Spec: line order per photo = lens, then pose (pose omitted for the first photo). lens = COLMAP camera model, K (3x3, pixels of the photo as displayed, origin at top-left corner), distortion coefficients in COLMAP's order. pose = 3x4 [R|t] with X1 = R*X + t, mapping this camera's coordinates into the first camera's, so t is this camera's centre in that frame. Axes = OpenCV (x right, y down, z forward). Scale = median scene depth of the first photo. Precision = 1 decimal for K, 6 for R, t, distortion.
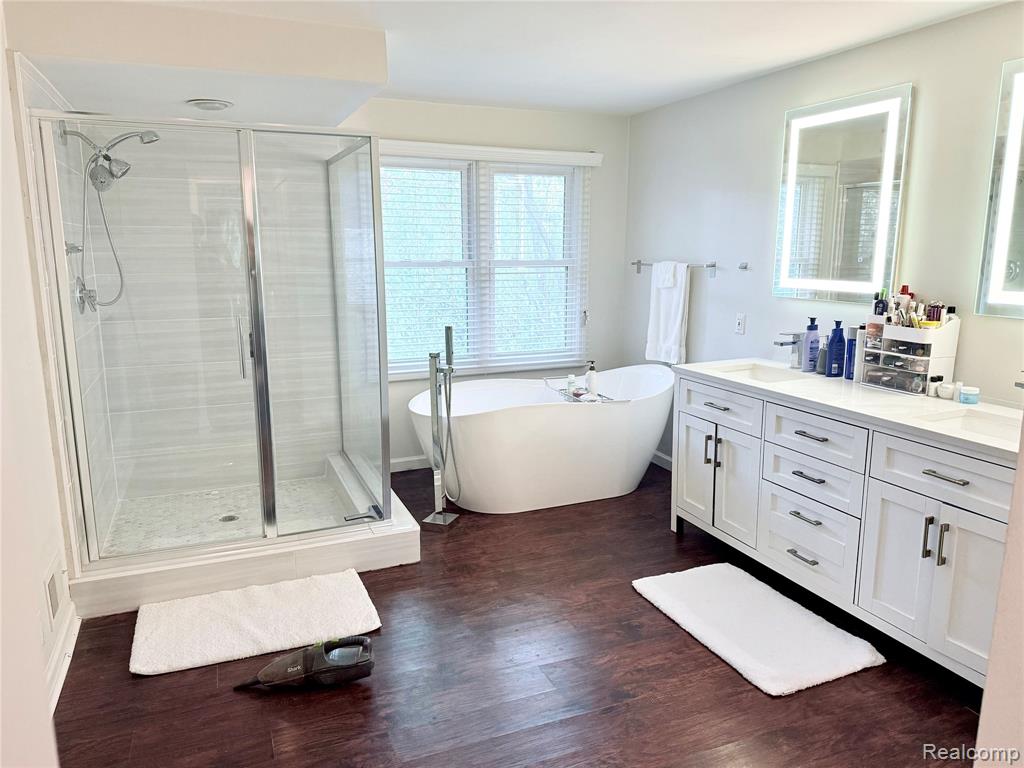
lens RADIAL K [[721.9, 0, 512.0], [0, 721.9, 384.0], [0, 0, 1]] dist [0.064064, -0.089729]
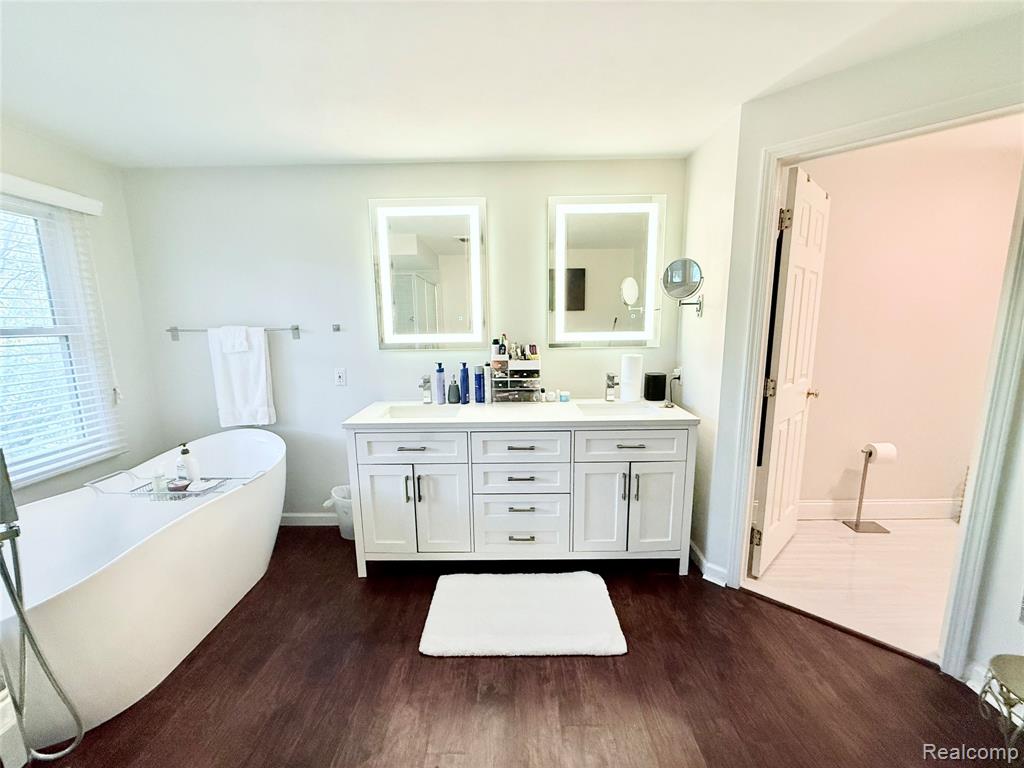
lens RADIAL K [[410.8, 0, 511.3], [0, 410.8, 388.0], [0, 0, 1]] dist [0.008992, -0.000095]
pose [[0.393118, -0.153352, 0.906610, -0.204550], [0.184806, 0.979051, 0.085471, -0.081881], [-0.900725, 0.133946, 0.413223, 0.558781]]
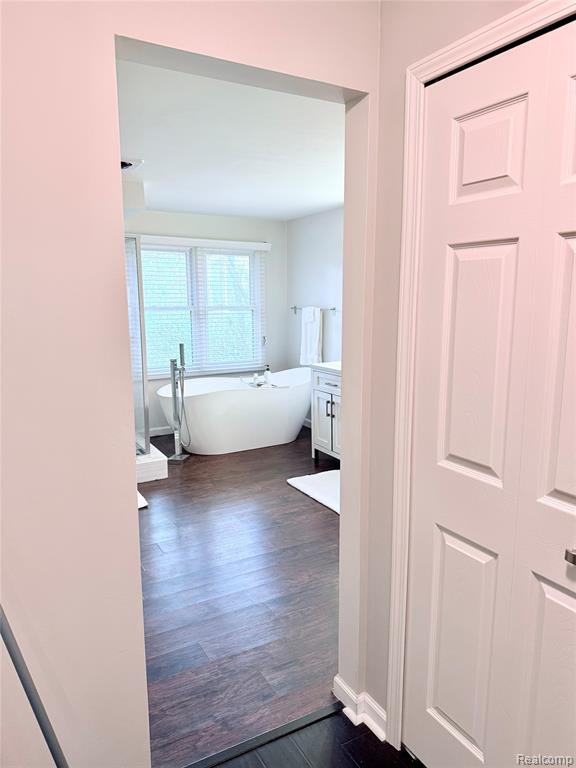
lens RADIAL K [[545.3, 0, 288.0], [0, 545.3, 384.0], [0, 0, 1]] dist [0.121771, -0.229085]
pose [[0.993086, -0.022715, 0.115172, 0.012906], [0.026161, 0.999252, -0.028492, 0.062517], [-0.114438, 0.031308, 0.992937, -0.342809]]
